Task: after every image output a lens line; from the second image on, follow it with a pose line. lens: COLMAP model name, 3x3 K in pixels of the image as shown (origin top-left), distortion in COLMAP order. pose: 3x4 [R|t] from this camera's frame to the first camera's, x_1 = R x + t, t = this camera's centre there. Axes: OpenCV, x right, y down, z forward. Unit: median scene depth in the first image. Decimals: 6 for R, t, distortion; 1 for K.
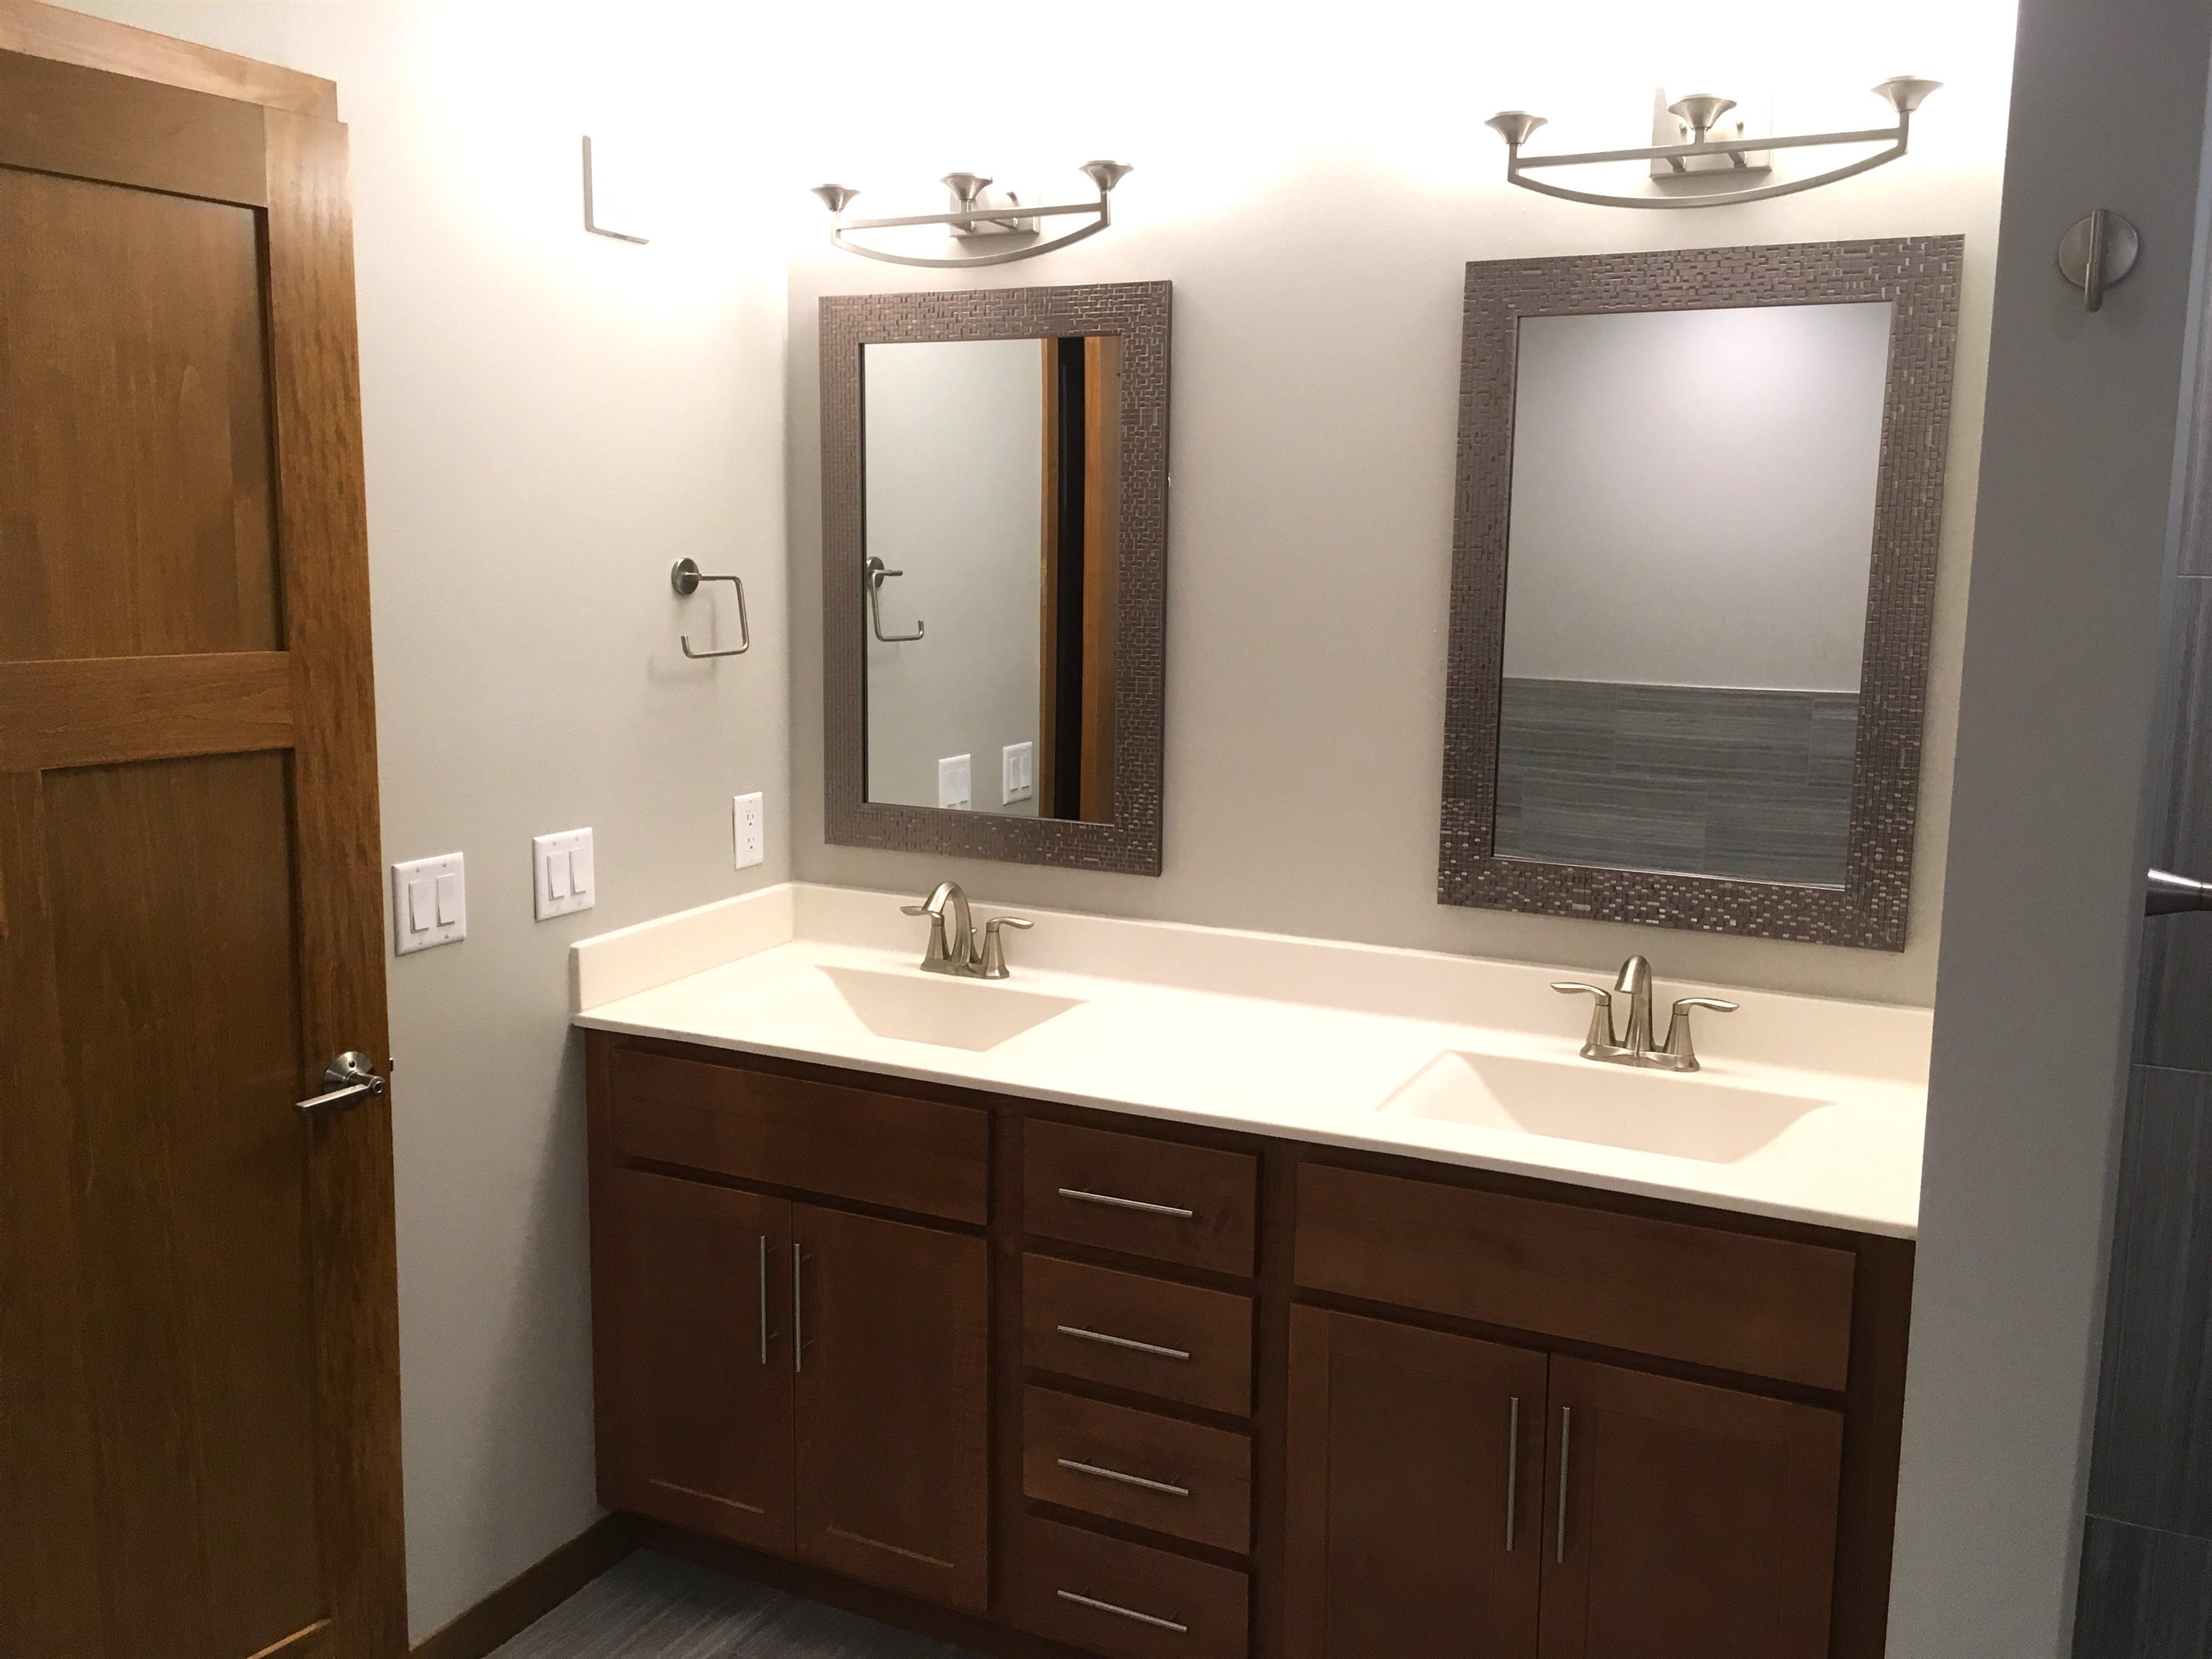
lens RADIAL K [[1974.1, 0, 1095.3], [0, 1974.1, 836.6], [0, 0, 1]] dist [0.068434, -0.003781]
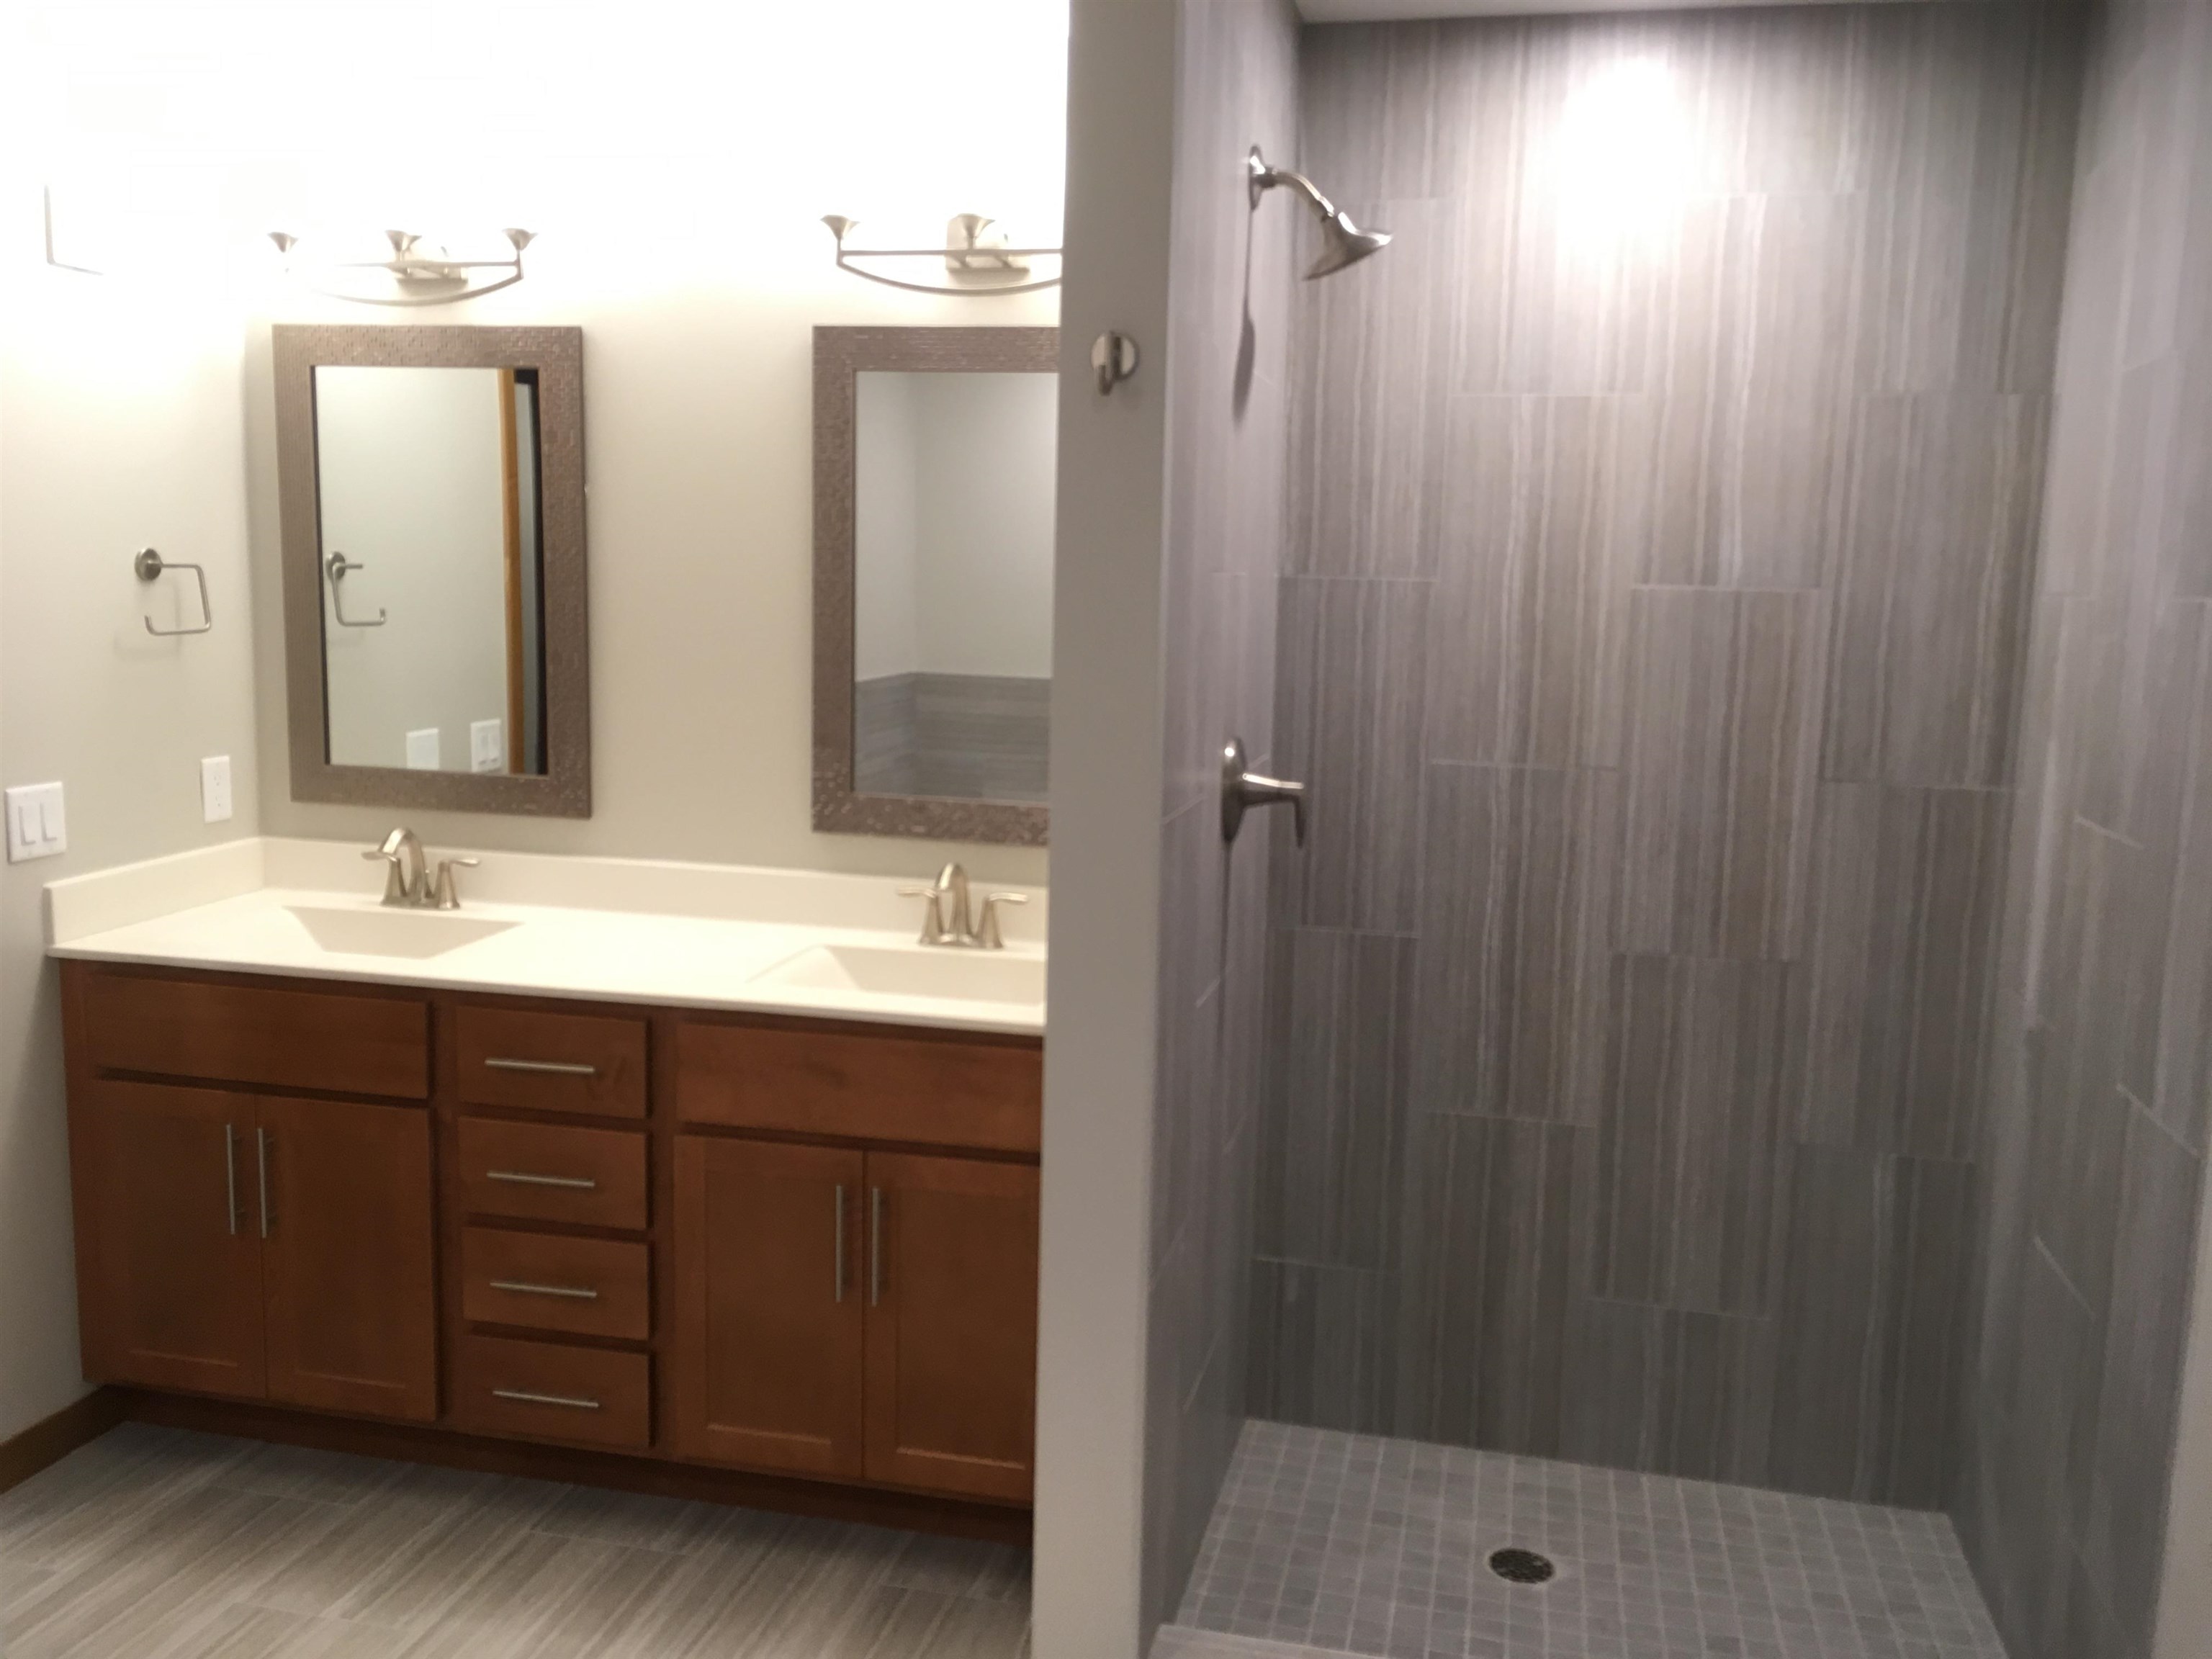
lens RADIAL K [[1898.1, 0, 1106.0], [0, 1898.1, 829.5], [0, 0, 1]] dist [0.077032, -0.106489]
pose [[0.971684, -0.021241, 0.235328, 0.068064], [0.023063, 0.999722, -0.004991, 0.041699], [-0.235157, 0.010277, 0.971903, -0.214316]]
